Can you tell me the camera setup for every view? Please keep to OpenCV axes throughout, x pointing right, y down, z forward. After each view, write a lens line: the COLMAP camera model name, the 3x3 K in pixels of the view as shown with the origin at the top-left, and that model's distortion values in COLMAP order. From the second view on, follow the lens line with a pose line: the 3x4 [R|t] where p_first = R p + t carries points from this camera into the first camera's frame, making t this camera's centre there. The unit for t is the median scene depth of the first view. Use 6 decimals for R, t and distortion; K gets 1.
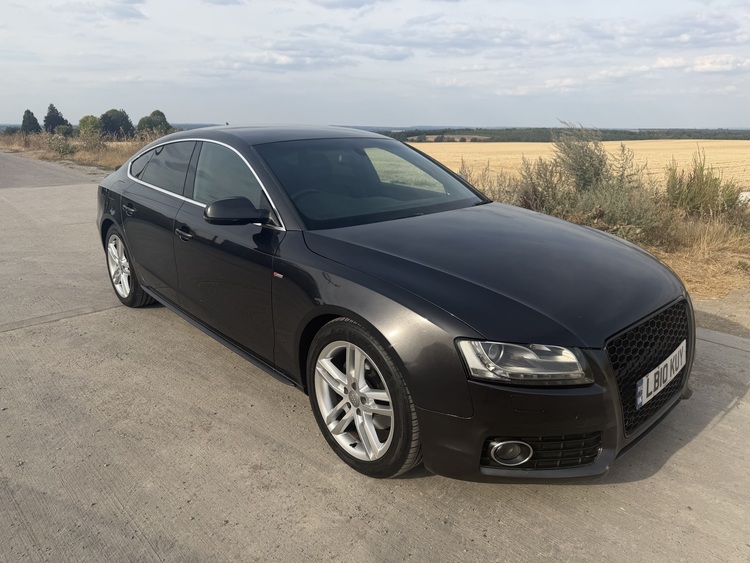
lens RADIAL K [[537.7, 0, 373.8], [0, 537.7, 281.9], [0, 0, 1]] dist [0.002780, -0.003146]
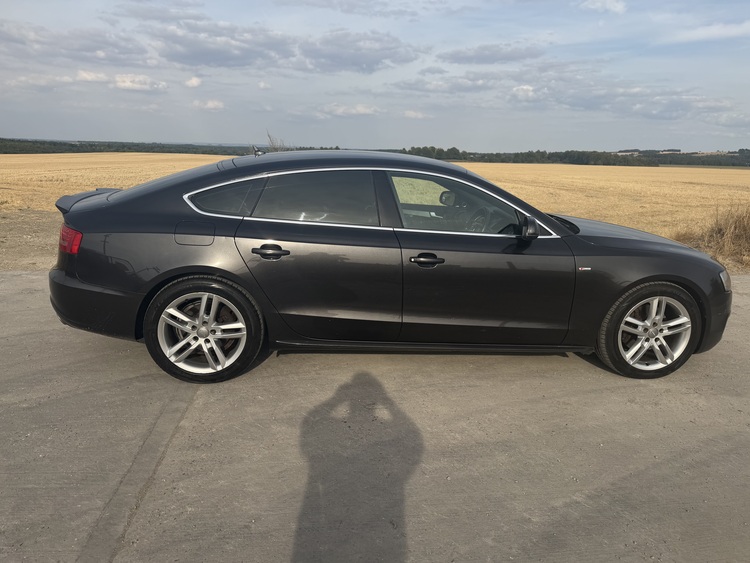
lens RADIAL K [[537.7, 0, 373.8], [0, 537.7, 281.9], [0, 0, 1]] dist [0.002780, -0.003146]
pose [[0.593094, -0.180391, 0.784665, -1.271203], [0.197284, 0.977428, 0.075589, -0.154400], [-0.780589, 0.109971, 0.615295, 0.473135]]
